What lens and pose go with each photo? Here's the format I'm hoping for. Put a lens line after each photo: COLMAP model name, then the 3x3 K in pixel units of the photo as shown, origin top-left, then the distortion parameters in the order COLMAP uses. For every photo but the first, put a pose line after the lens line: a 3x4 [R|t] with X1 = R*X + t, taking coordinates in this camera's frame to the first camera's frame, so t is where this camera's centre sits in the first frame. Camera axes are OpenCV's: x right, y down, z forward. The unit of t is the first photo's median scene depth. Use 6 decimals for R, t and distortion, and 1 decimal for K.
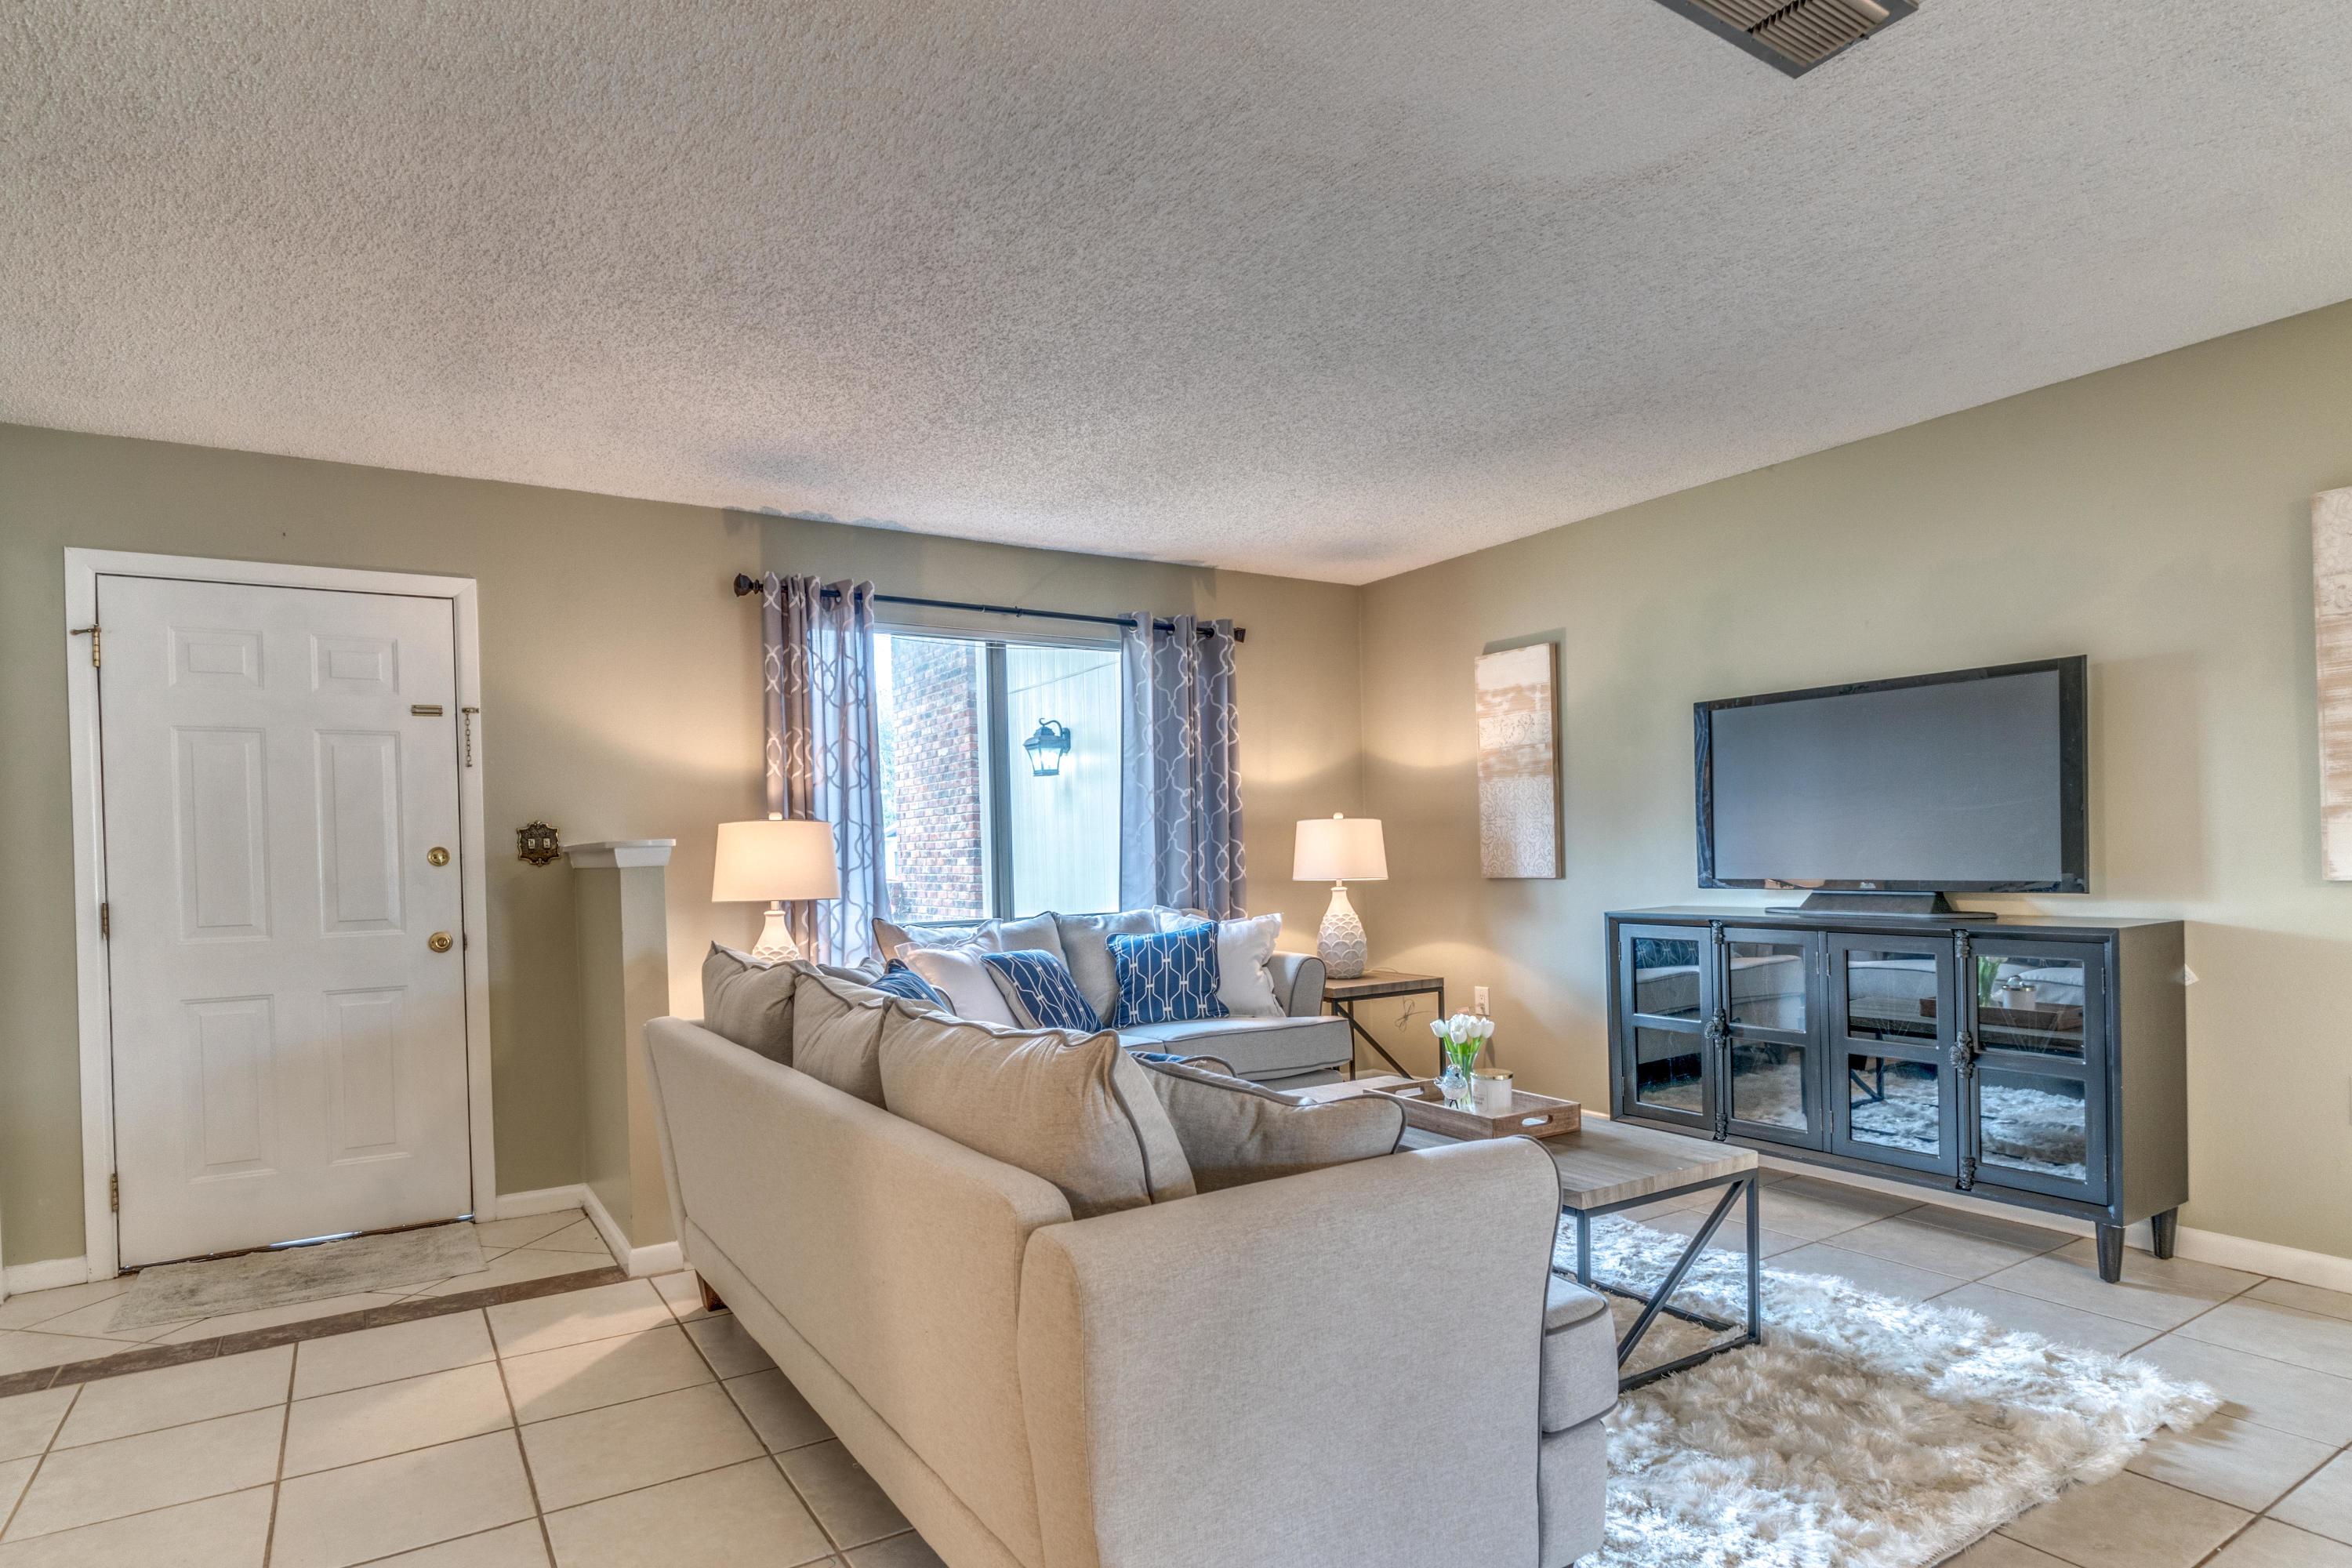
lens RADIAL K [[1251.5, 0, 1120.7], [0, 1251.5, 862.4], [0, 0, 1]] dist [-0.001123, -0.000399]
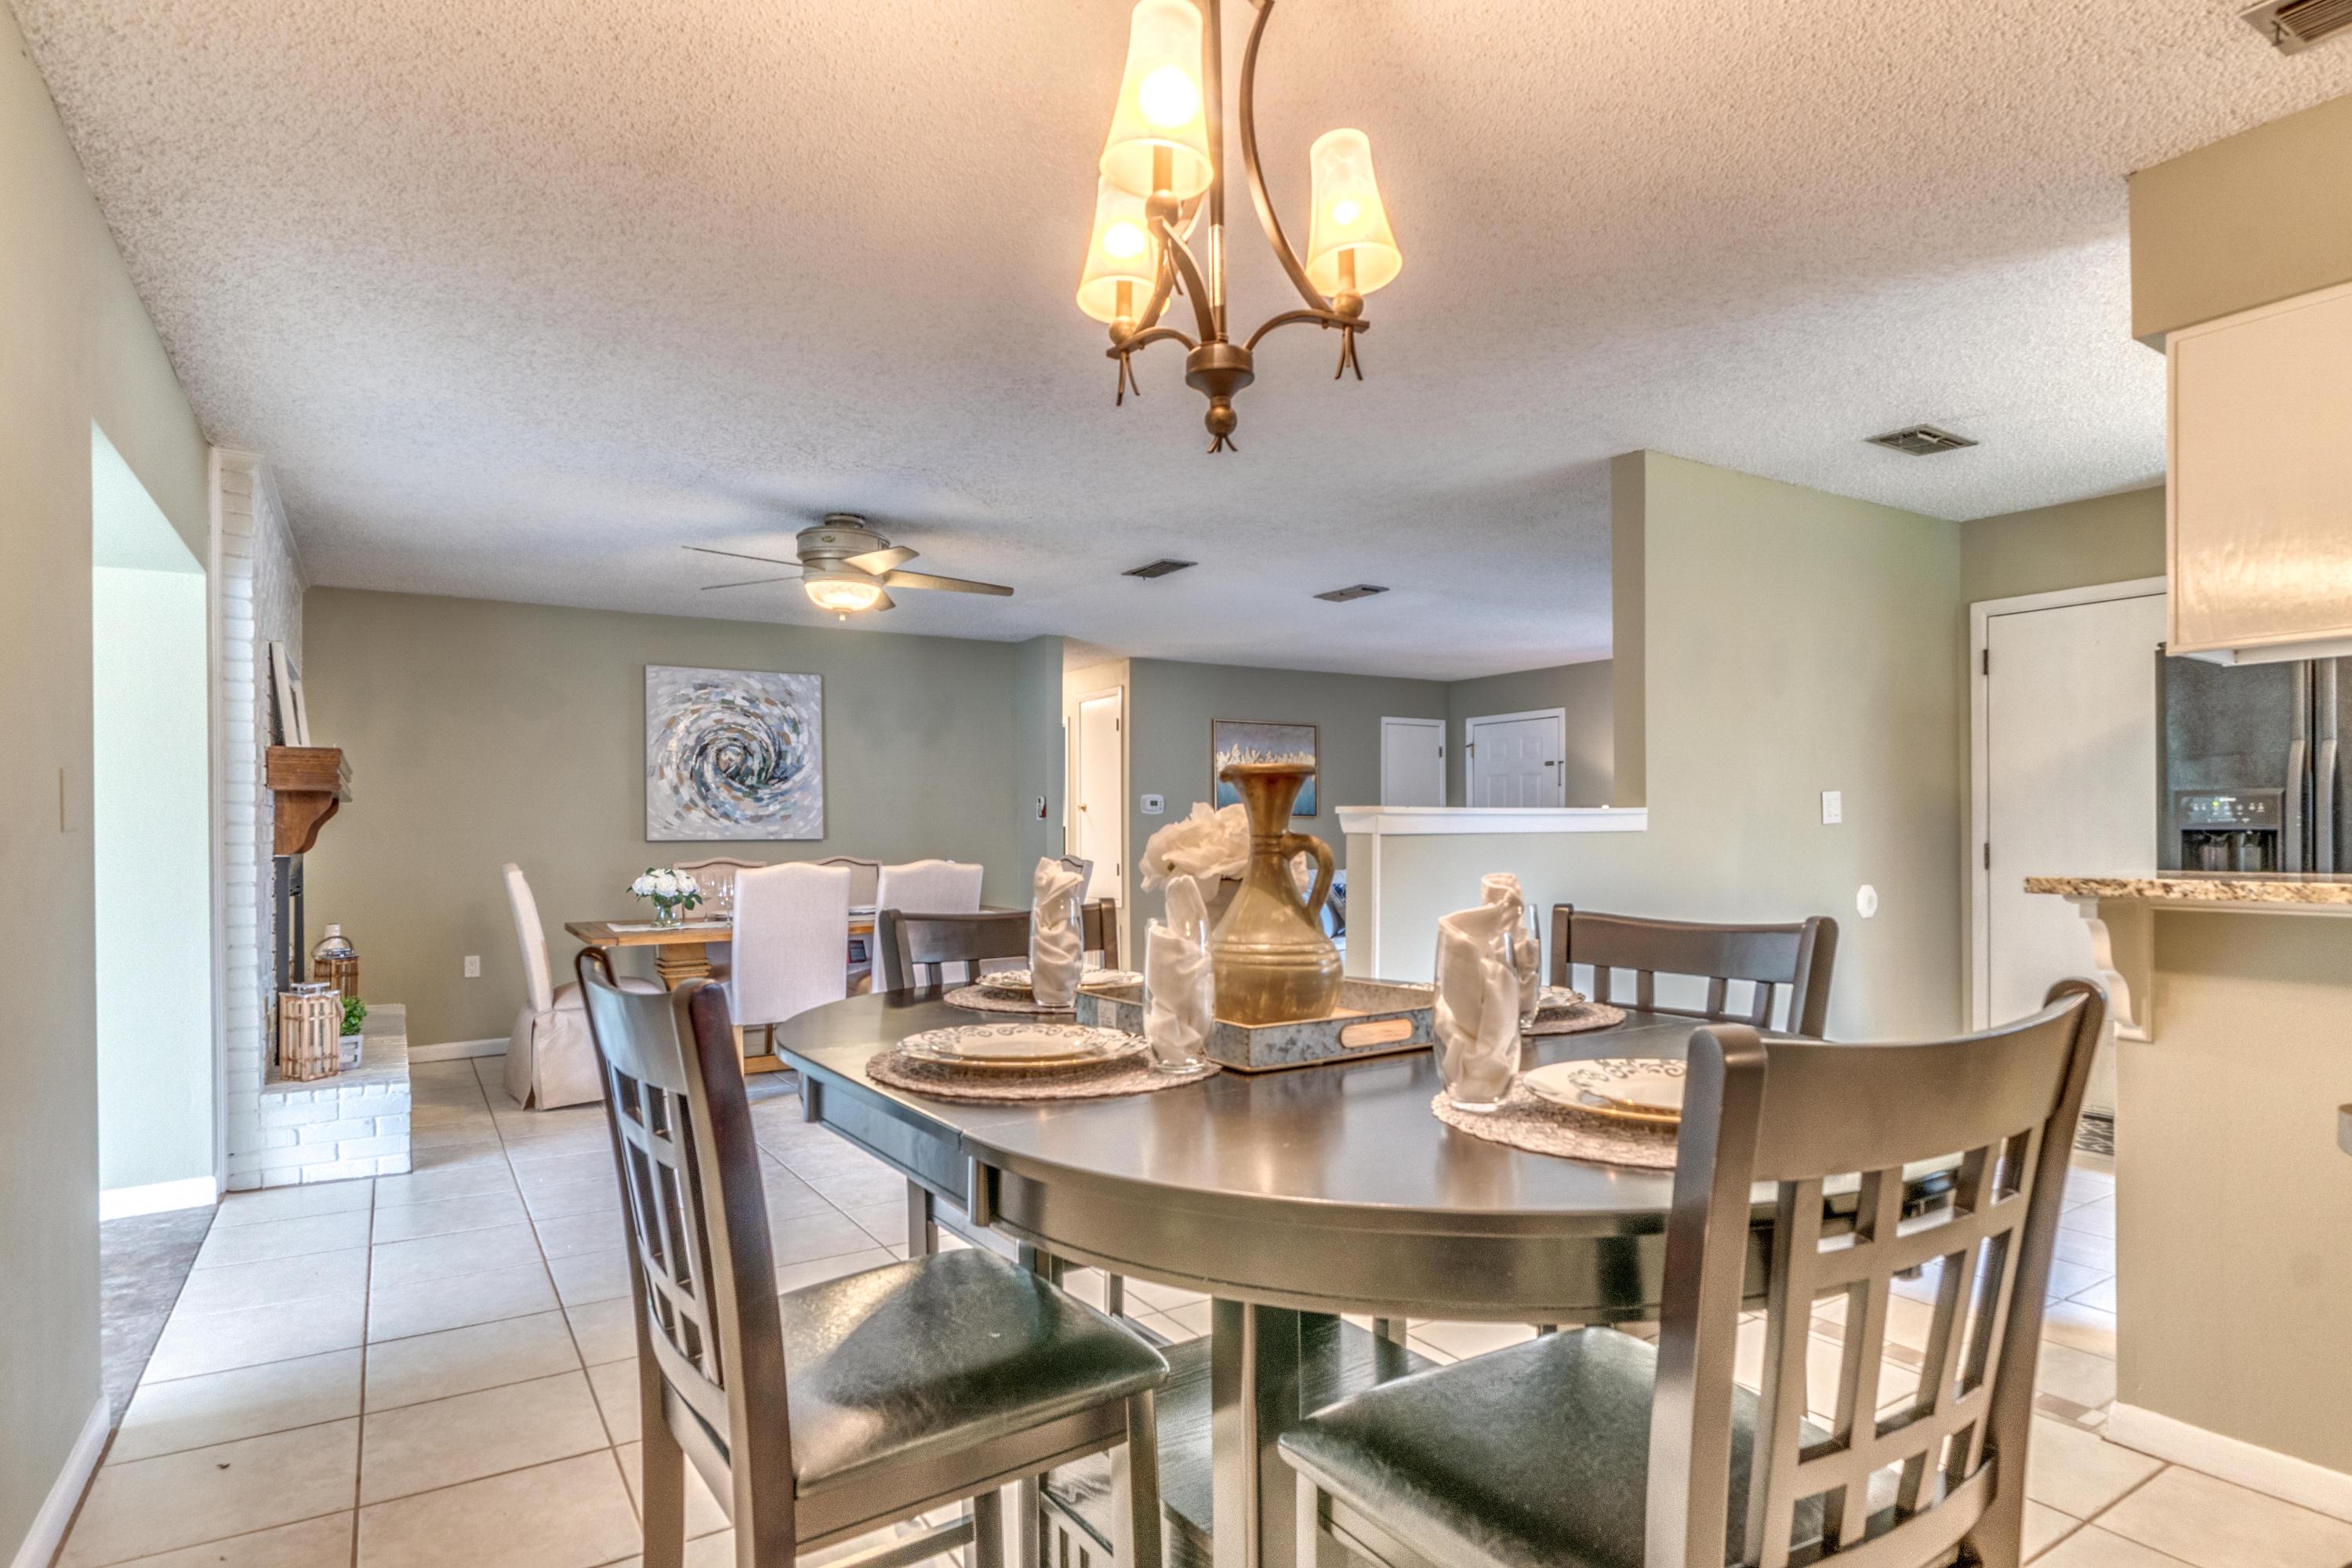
lens RADIAL K [[1244.2, 0, 1173.0], [0, 1244.2, 832.0], [0, 0, 1]] dist [-0.001363, -0.001544]
pose [[0.014597, 0.027994, -0.999502, 1.606593], [0.001390, 0.999606, 0.028017, -0.046771], [0.999892, -0.001799, 0.014552, 0.181438]]
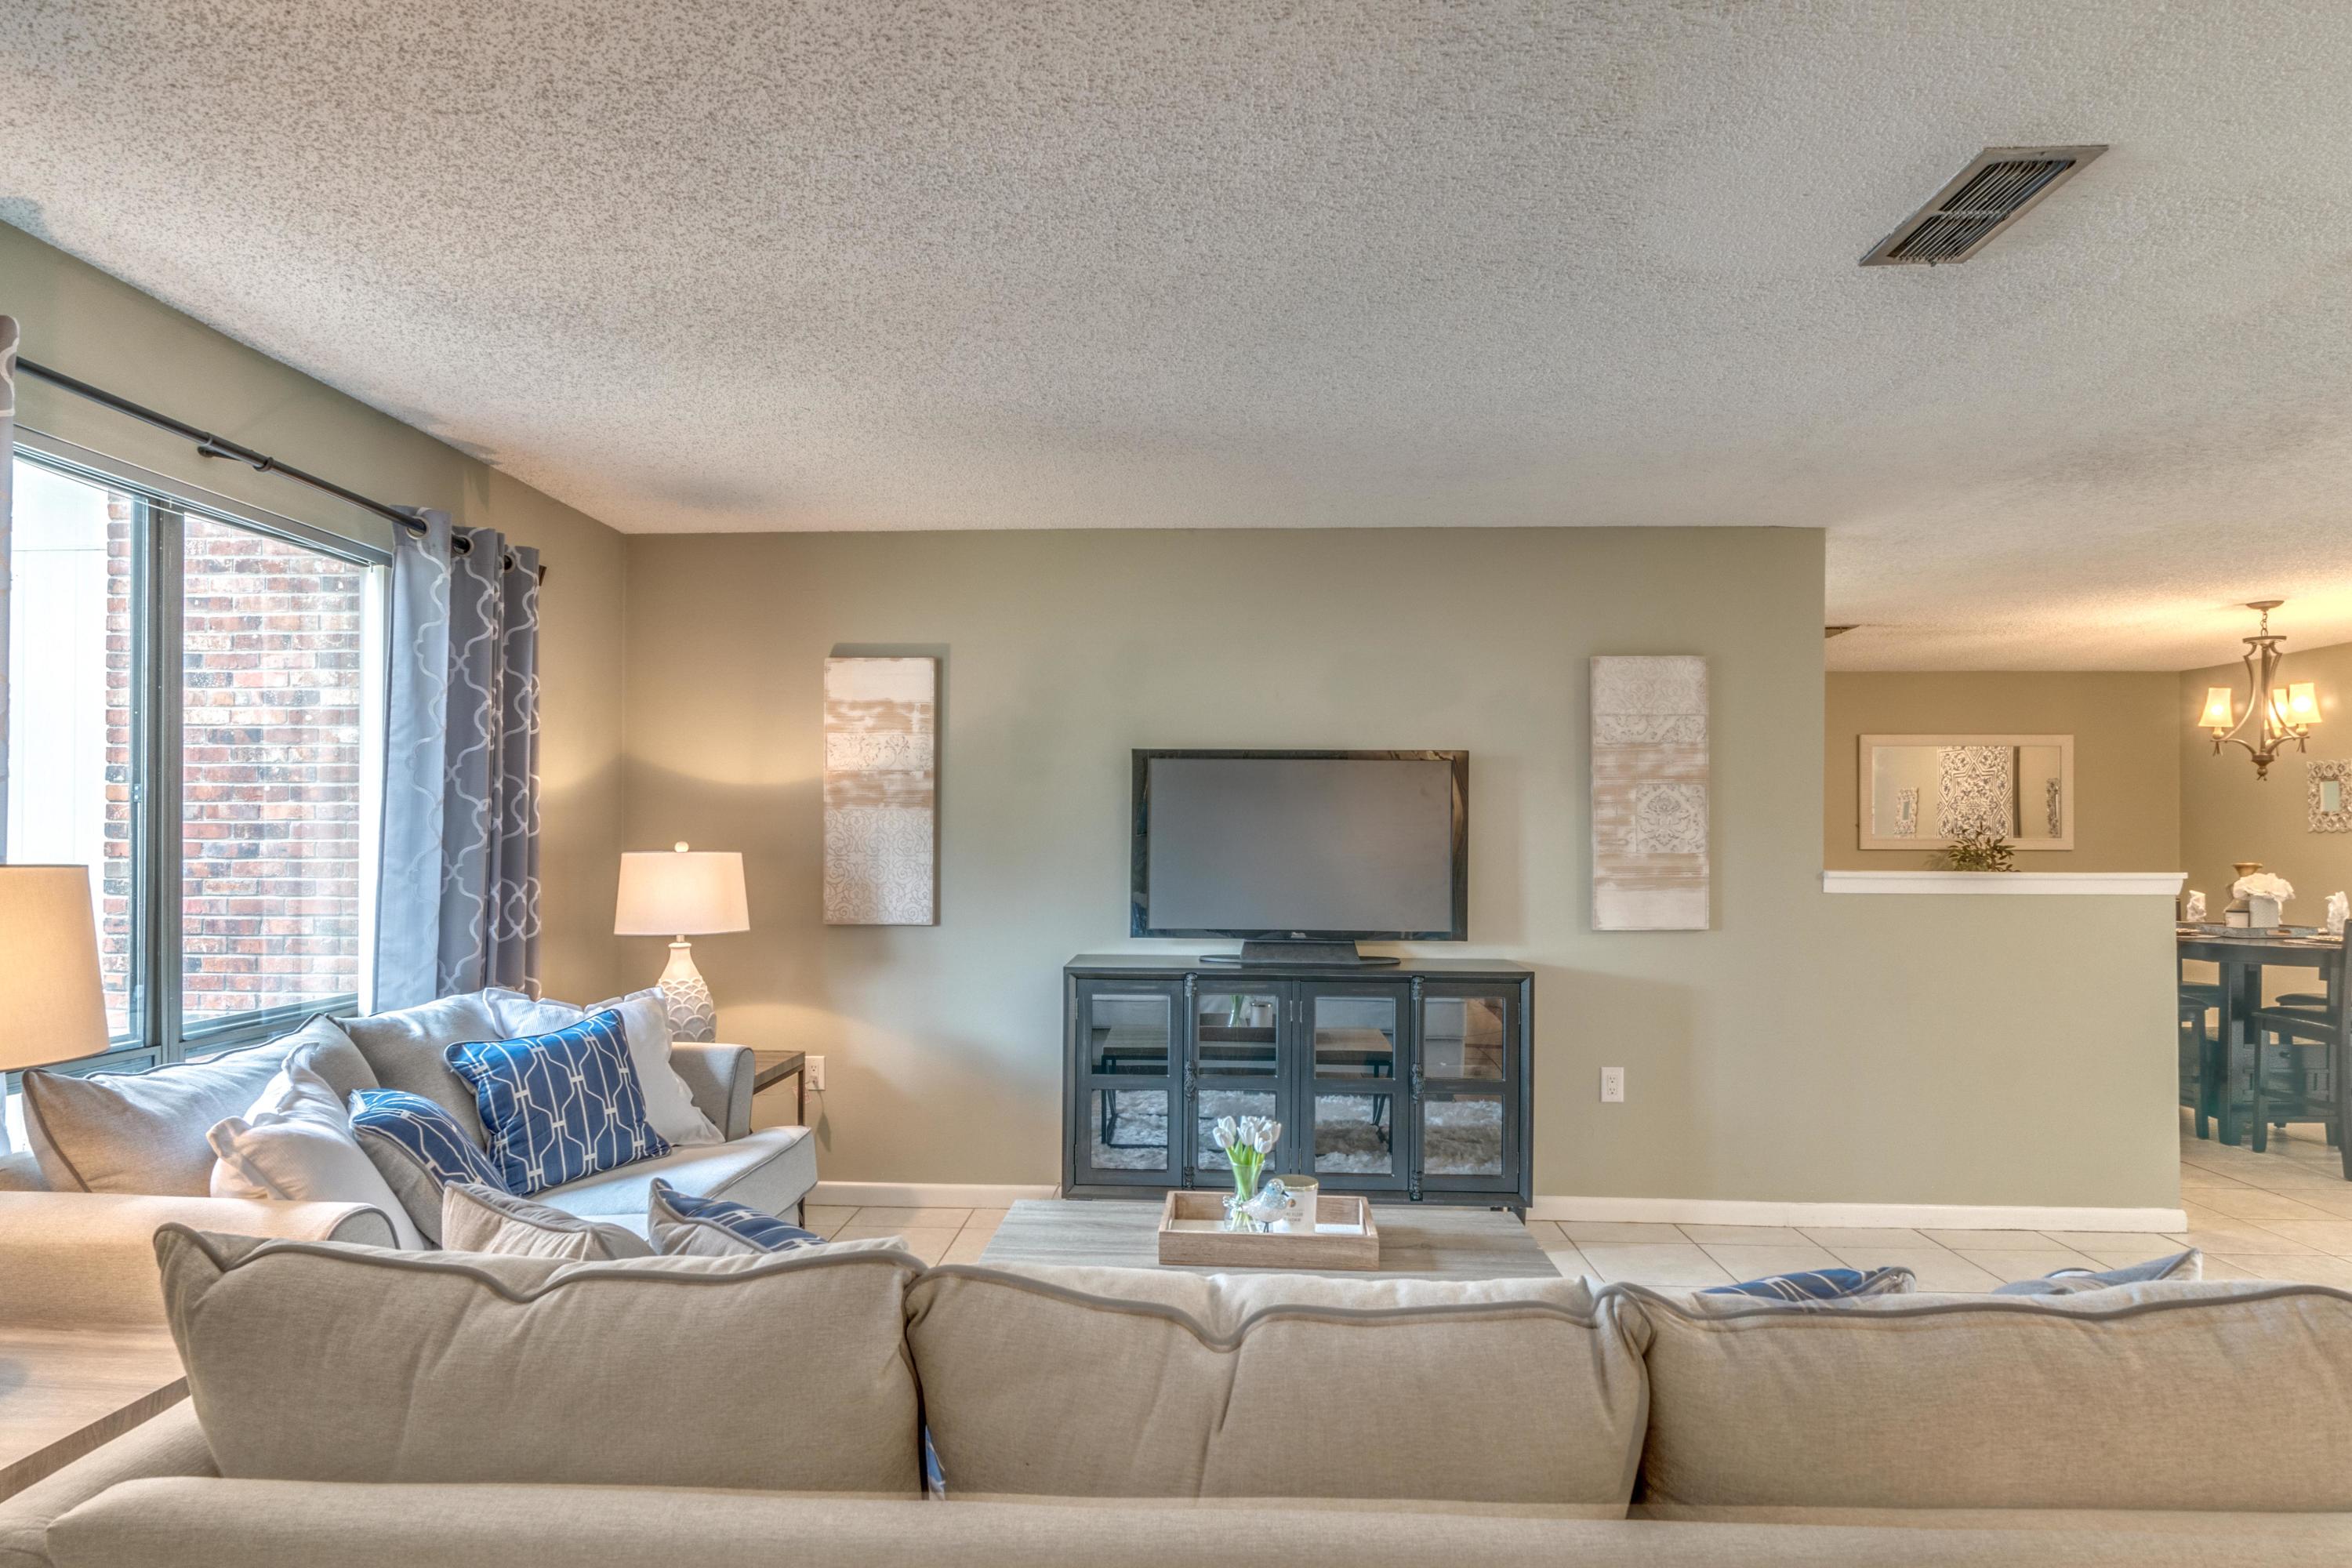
lens RADIAL K [[1285.5, 0, 1179.1], [0, 1285.5, 836.3], [0, 0, 1]] dist [-0.004962, -0.000401]
pose [[0.556112, 0.029087, 0.830598, -0.329978], [-0.013646, 0.999572, -0.025868, -0.030890], [-0.830995, 0.003051, 0.556271, 0.378144]]
